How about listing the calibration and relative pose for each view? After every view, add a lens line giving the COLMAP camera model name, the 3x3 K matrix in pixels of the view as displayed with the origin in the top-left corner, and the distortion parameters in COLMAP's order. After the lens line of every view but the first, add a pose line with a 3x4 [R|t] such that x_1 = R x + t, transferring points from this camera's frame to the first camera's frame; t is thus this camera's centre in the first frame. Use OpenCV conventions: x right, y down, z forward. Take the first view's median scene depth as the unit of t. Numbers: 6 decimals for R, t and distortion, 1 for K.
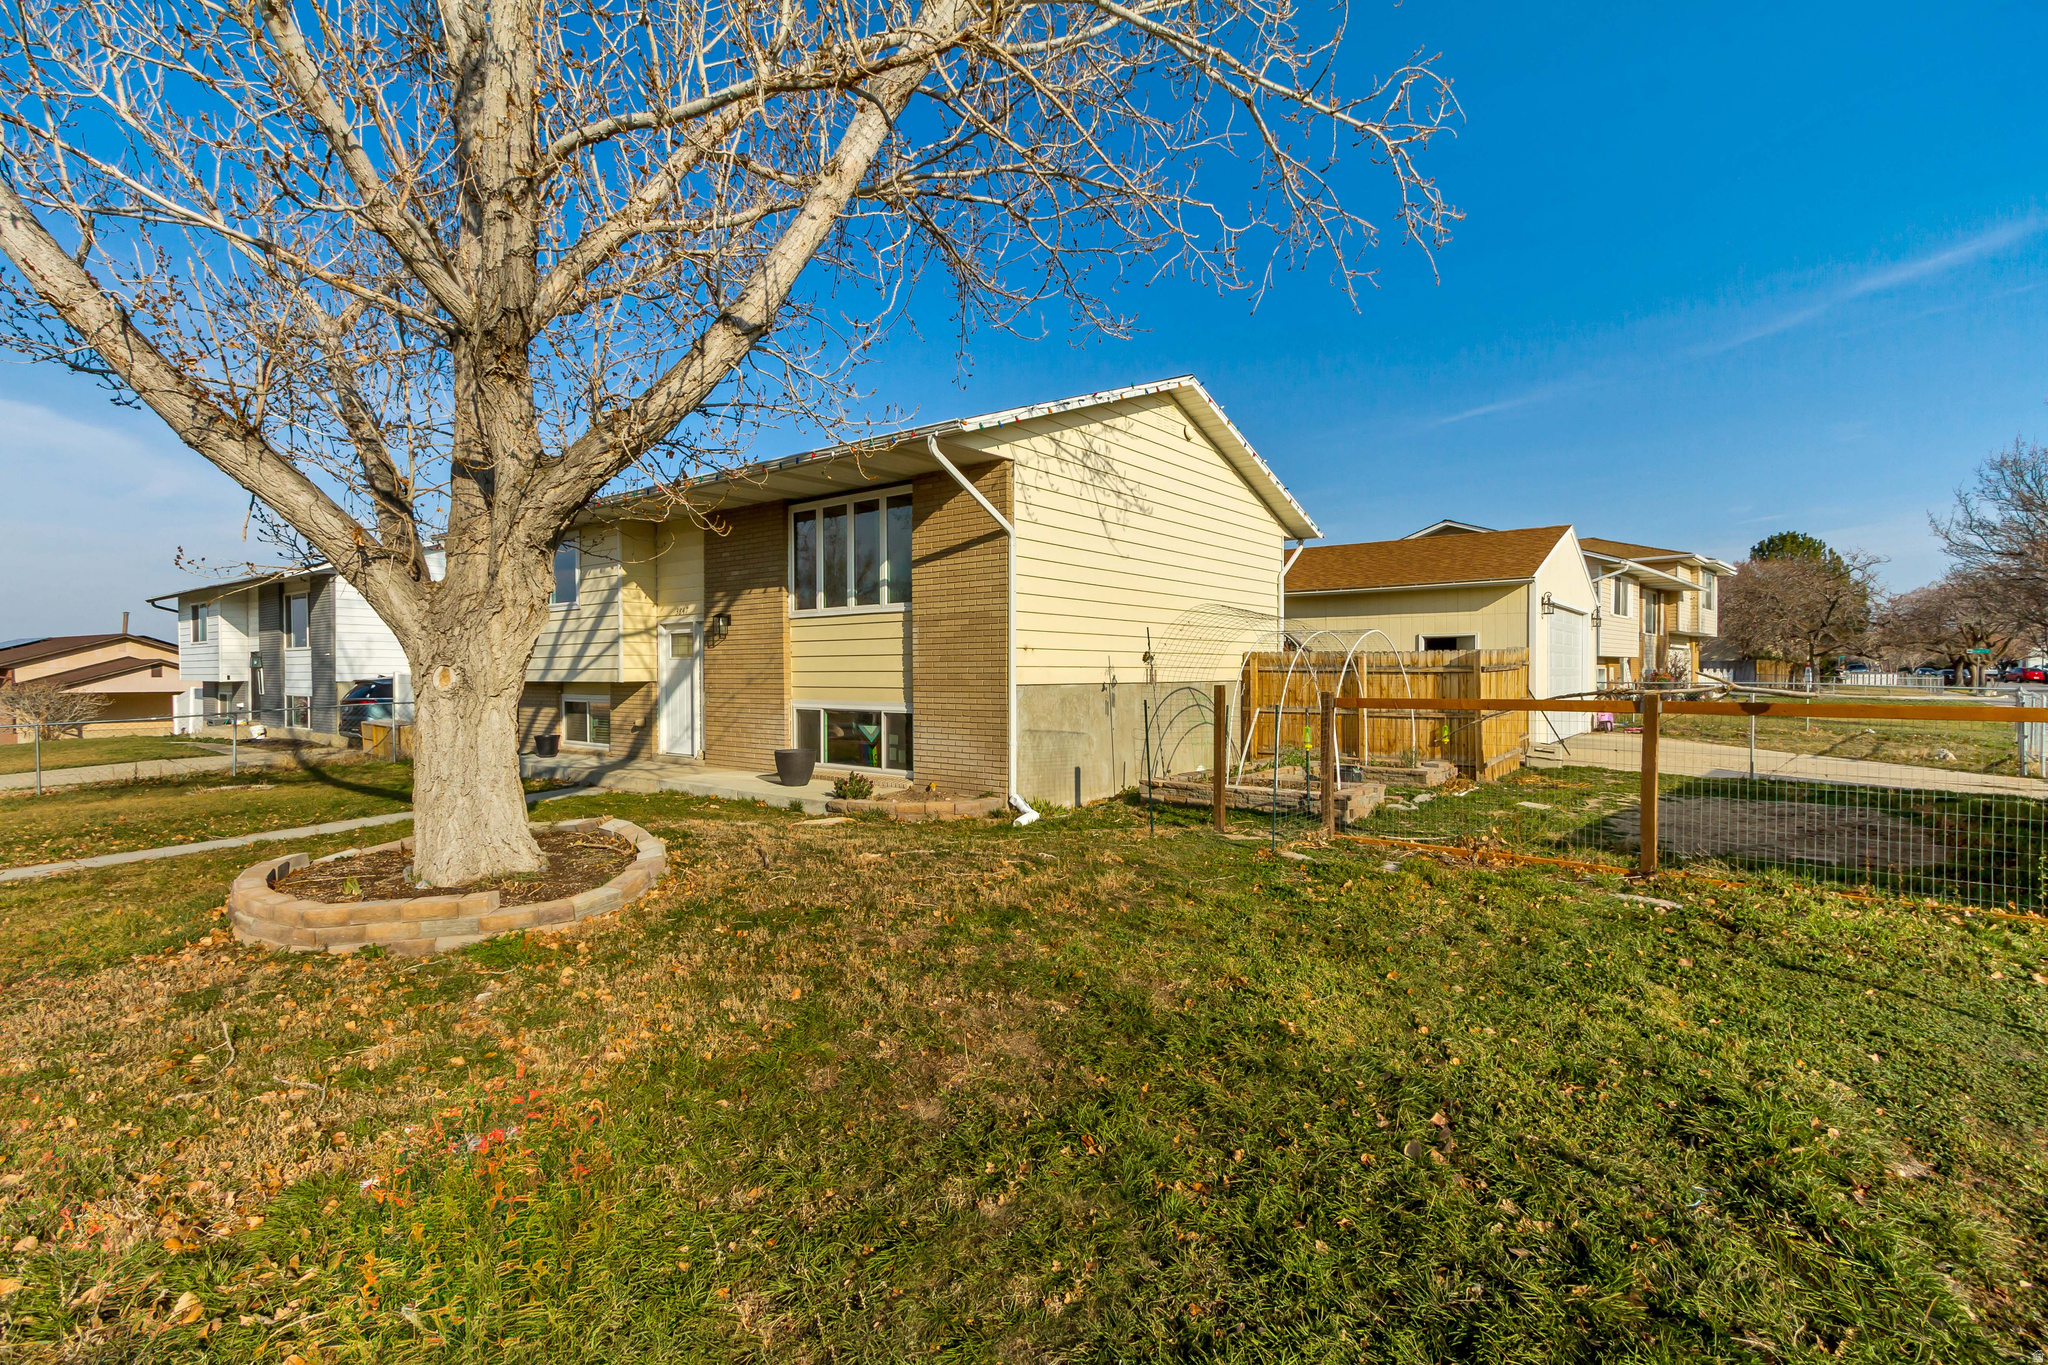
lens RADIAL K [[952.9, 0, 1039.6], [0, 952.9, 683.1], [0, 0, 1]] dist [0.005917, 0.000241]
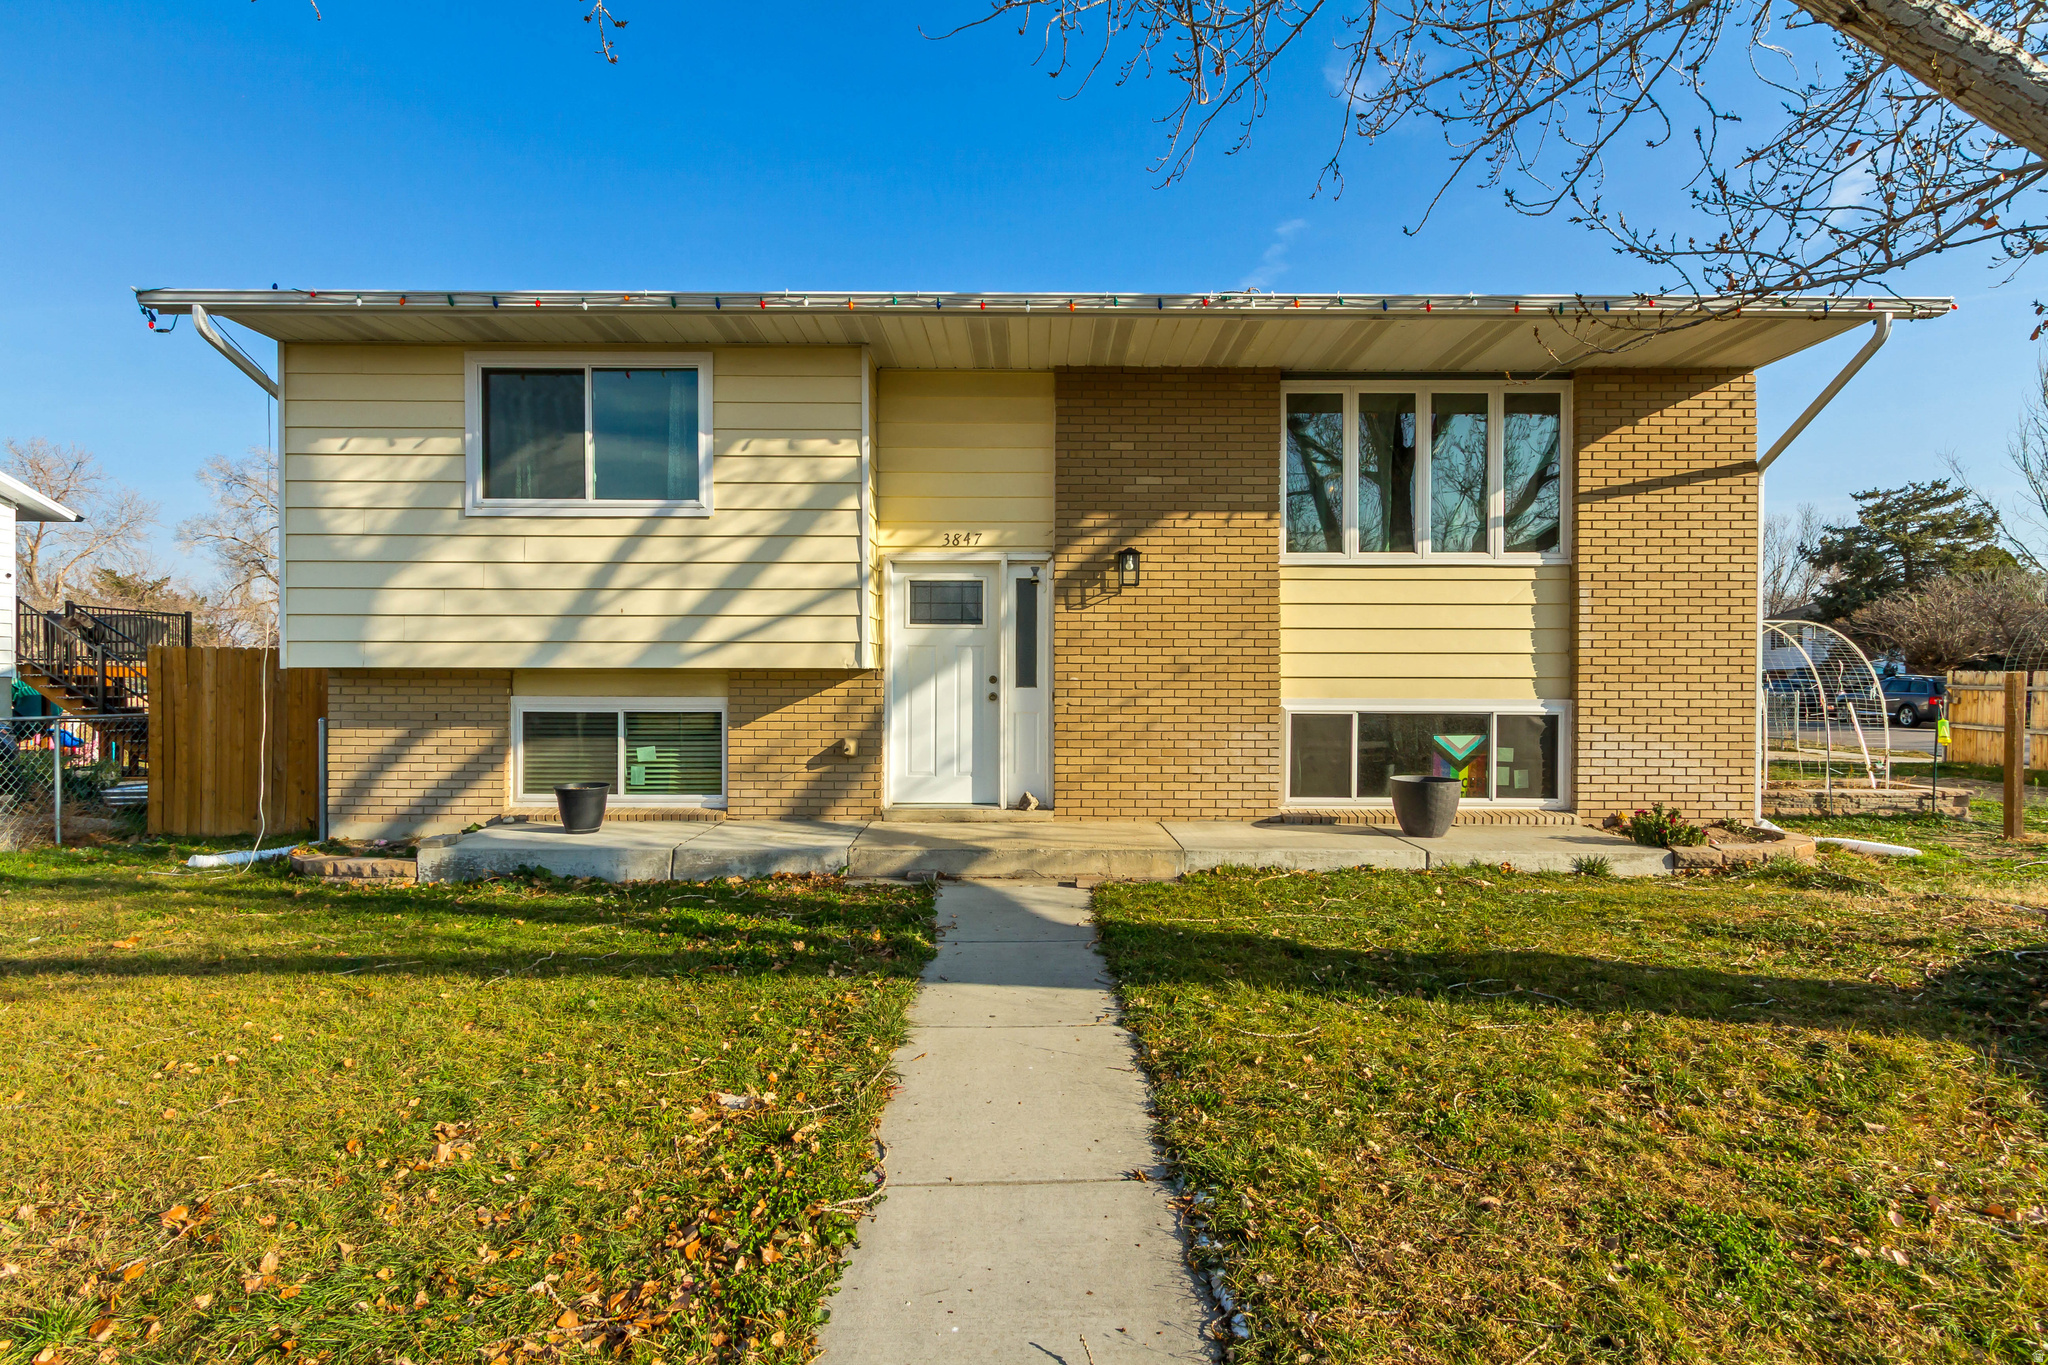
lens RADIAL K [[952.9, 0, 1039.6], [0, 952.9, 683.1], [0, 0, 1]] dist [0.005917, 0.000241]
pose [[0.792689, 0.003458, 0.609616, -0.757933], [0.001621, 0.999968, -0.007780, 0.012006], [-0.609624, 0.007155, 0.792659, 0.608754]]
